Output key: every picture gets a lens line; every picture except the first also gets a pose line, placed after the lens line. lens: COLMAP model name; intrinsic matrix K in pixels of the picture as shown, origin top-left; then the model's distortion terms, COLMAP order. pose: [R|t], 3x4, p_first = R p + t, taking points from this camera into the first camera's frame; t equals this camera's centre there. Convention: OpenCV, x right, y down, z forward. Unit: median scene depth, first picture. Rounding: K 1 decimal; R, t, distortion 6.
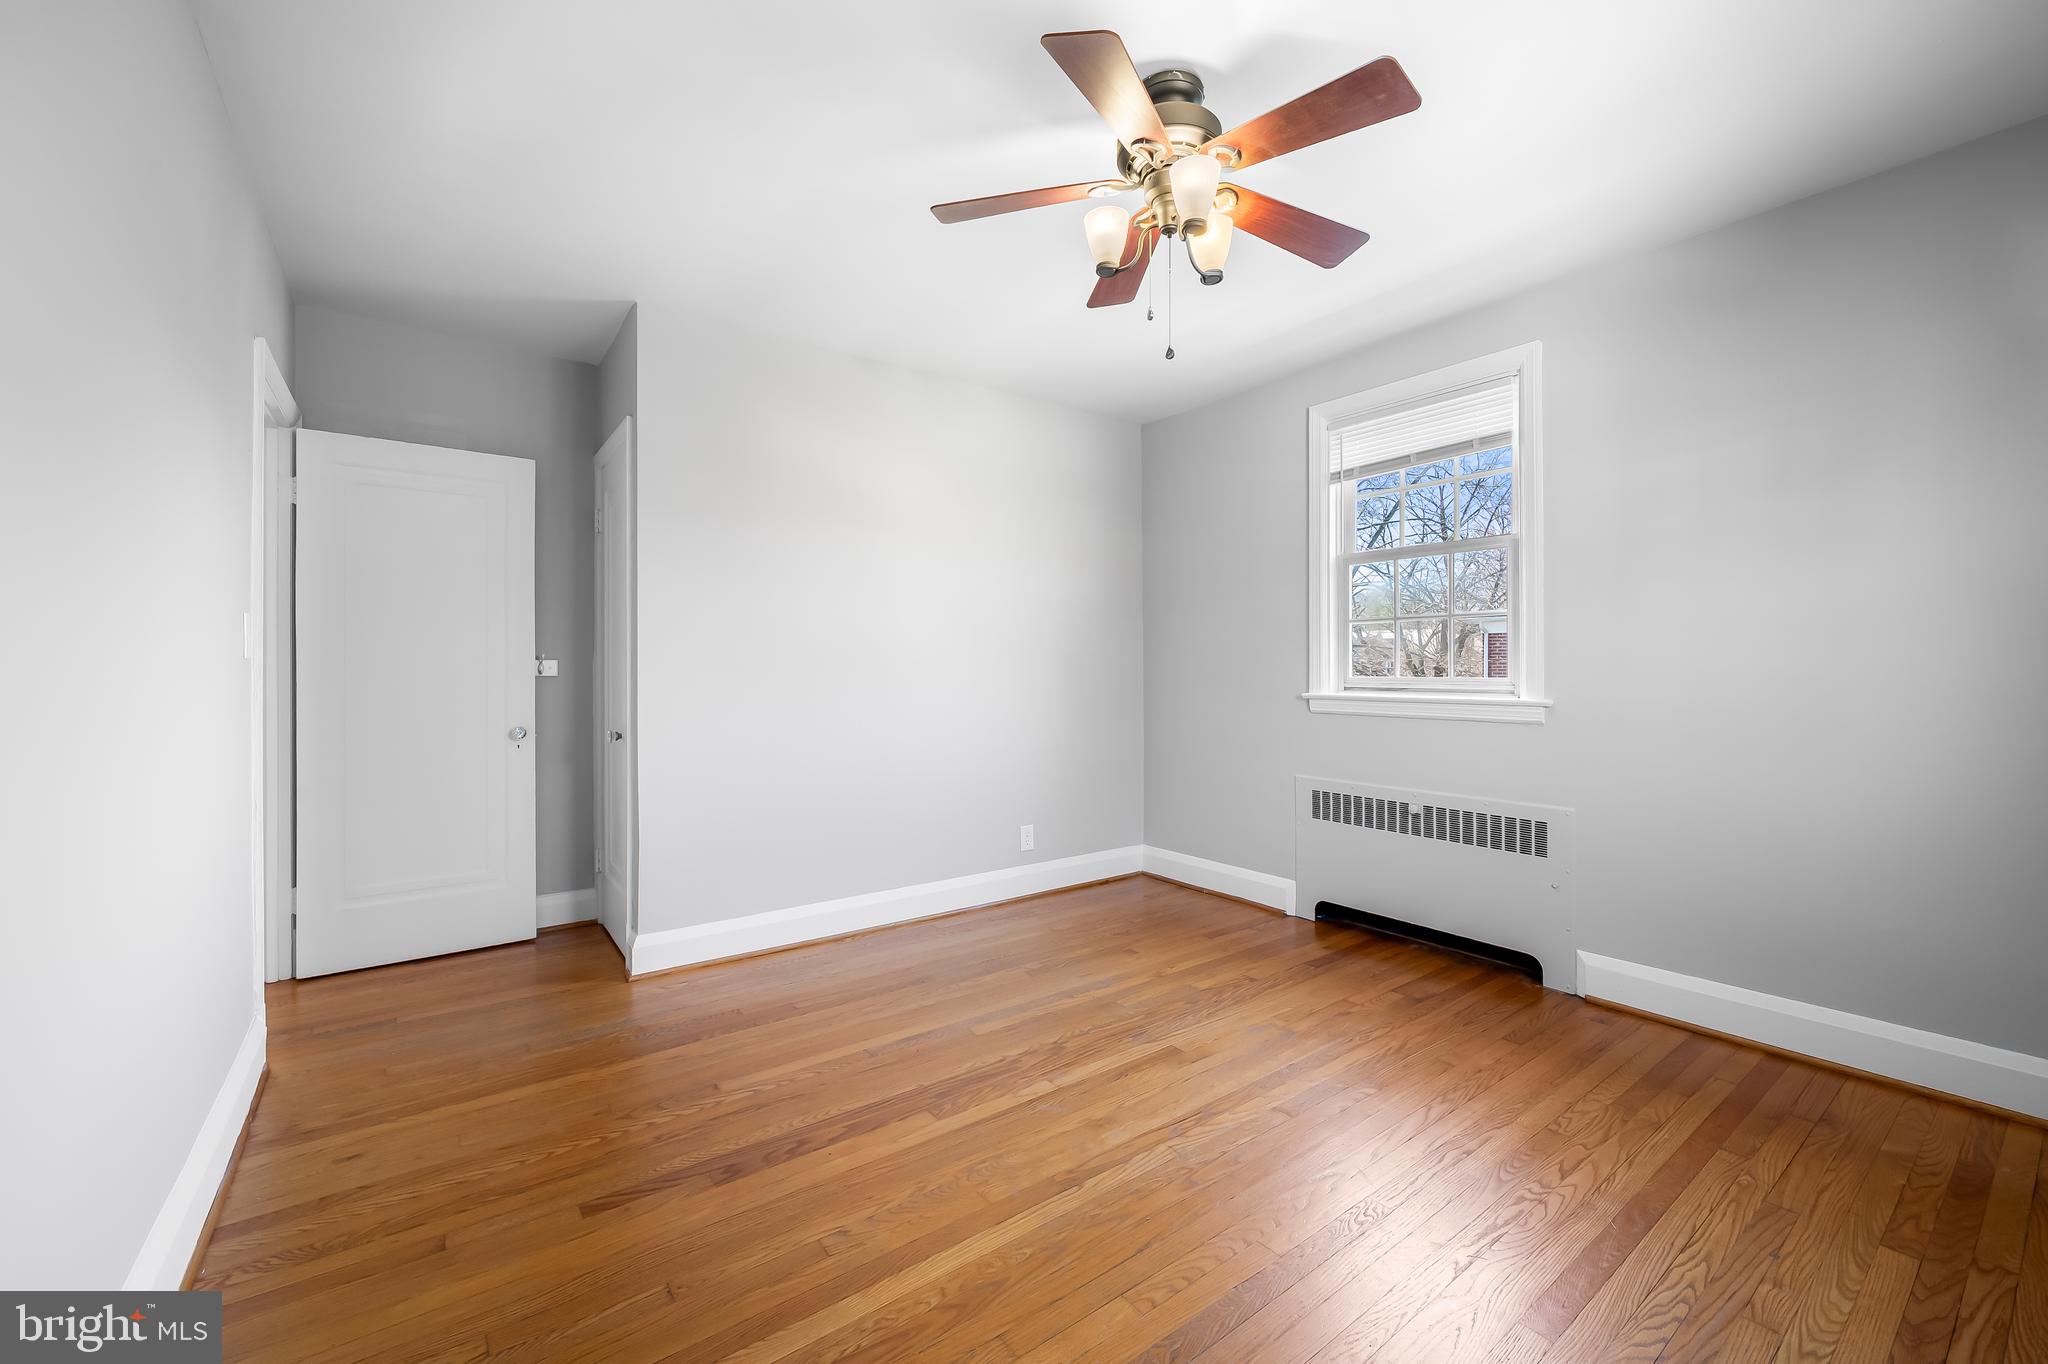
lens RADIAL K [[815.3, 0, 1029.7], [0, 815.3, 674.3], [0, 0, 1]] dist [-0.009102, -0.000476]
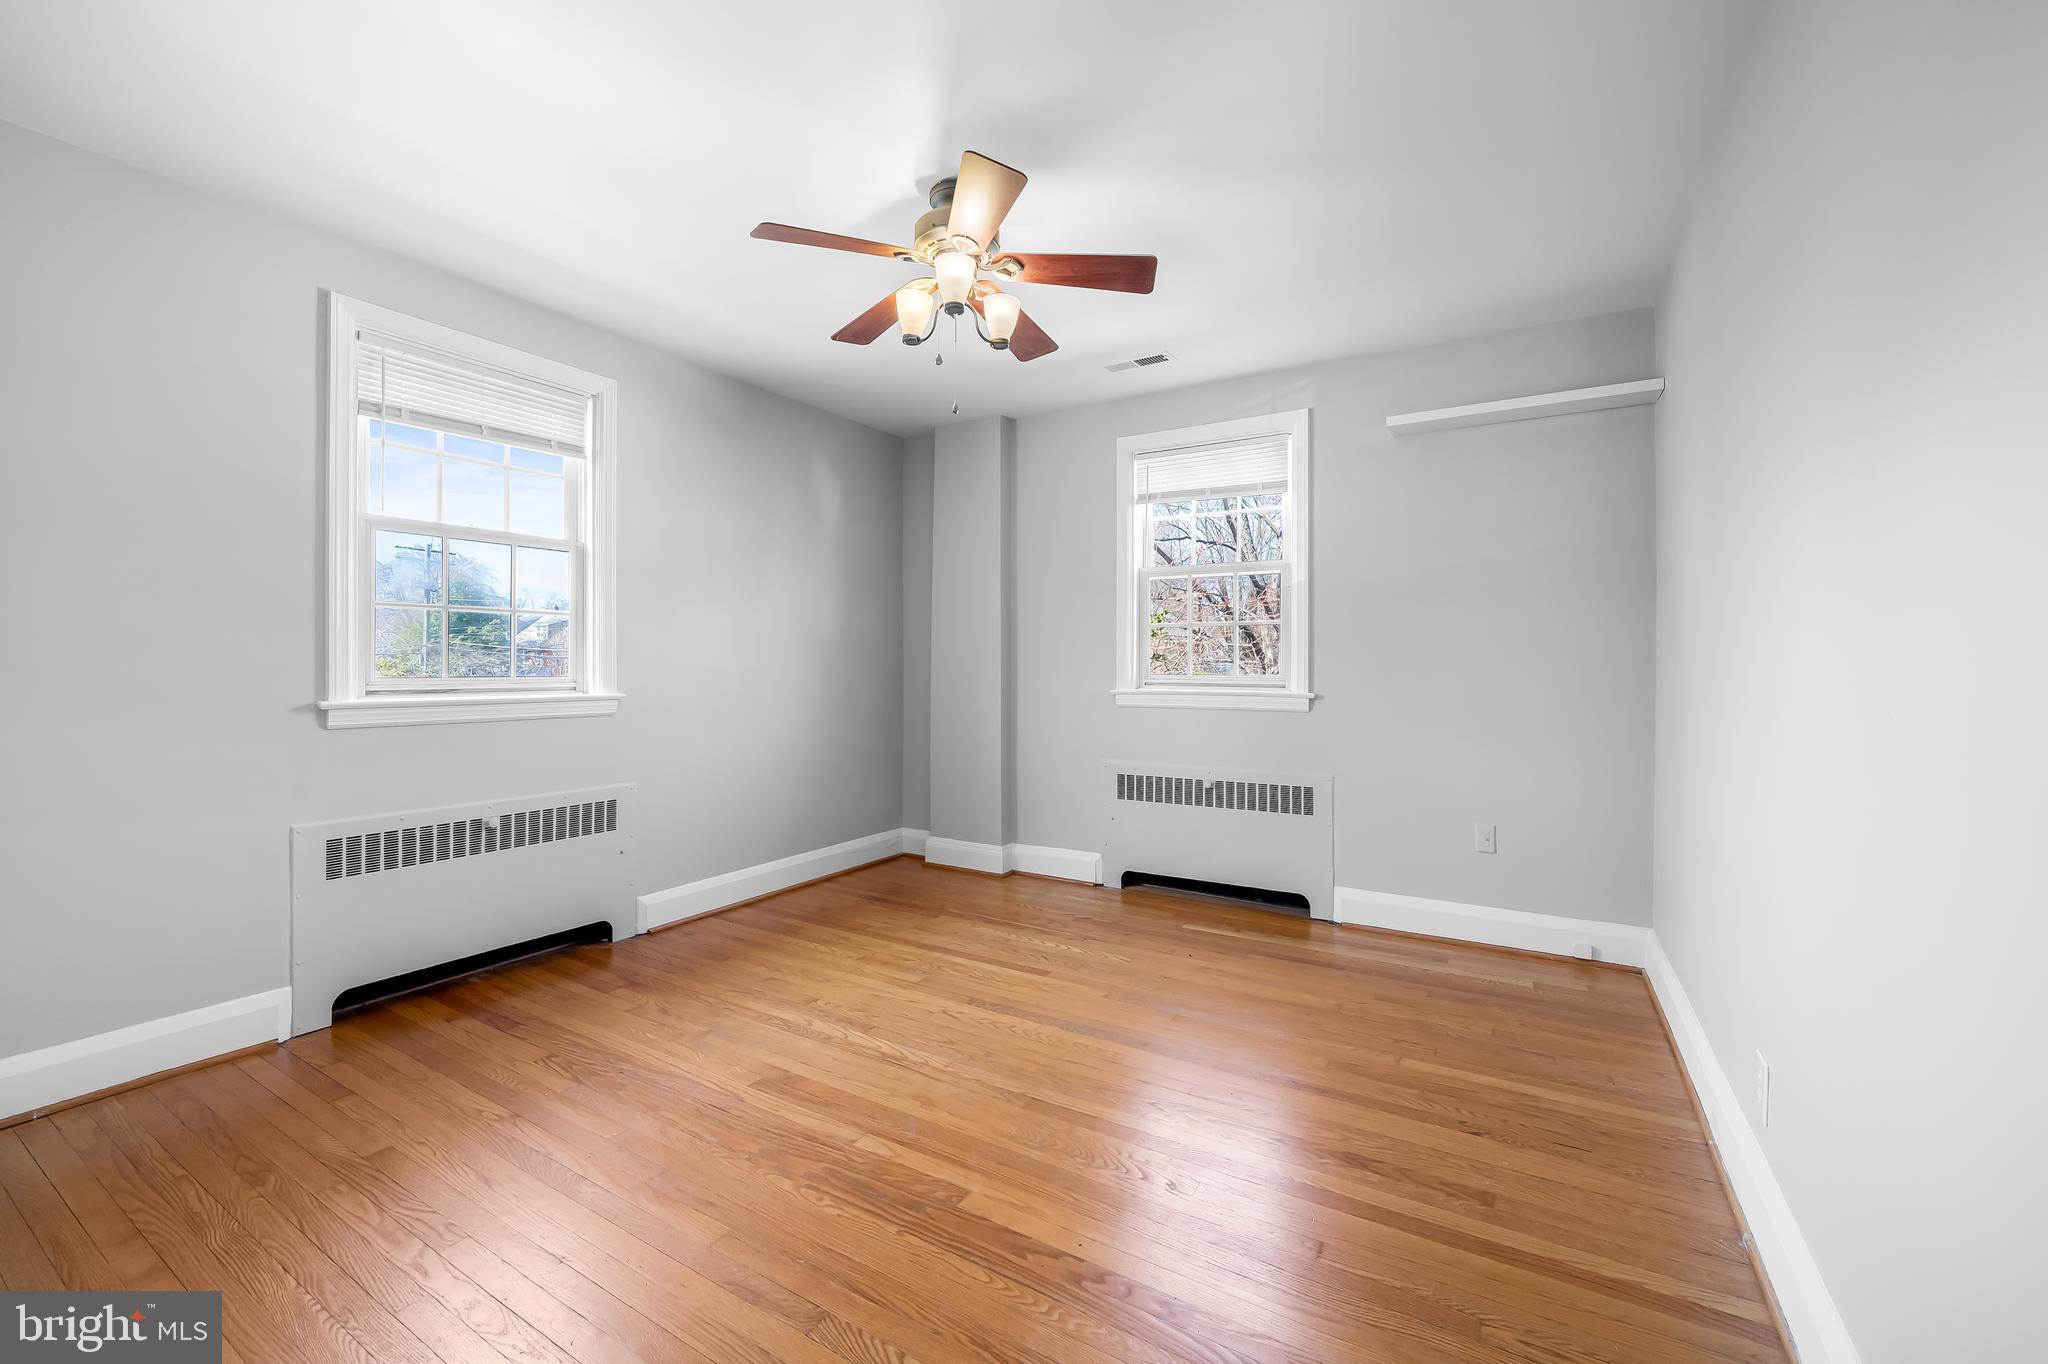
lens RADIAL K [[811.7, 0, 1020.9], [0, 811.7, 673.2], [0, 0, 1]] dist [-0.000753, -0.011377]
pose [[-0.361165, -0.008877, 0.932460, -0.642159], [0.005158, 0.999920, 0.011517, -0.007308], [-0.932488, 0.008969, -0.361091, 0.870780]]
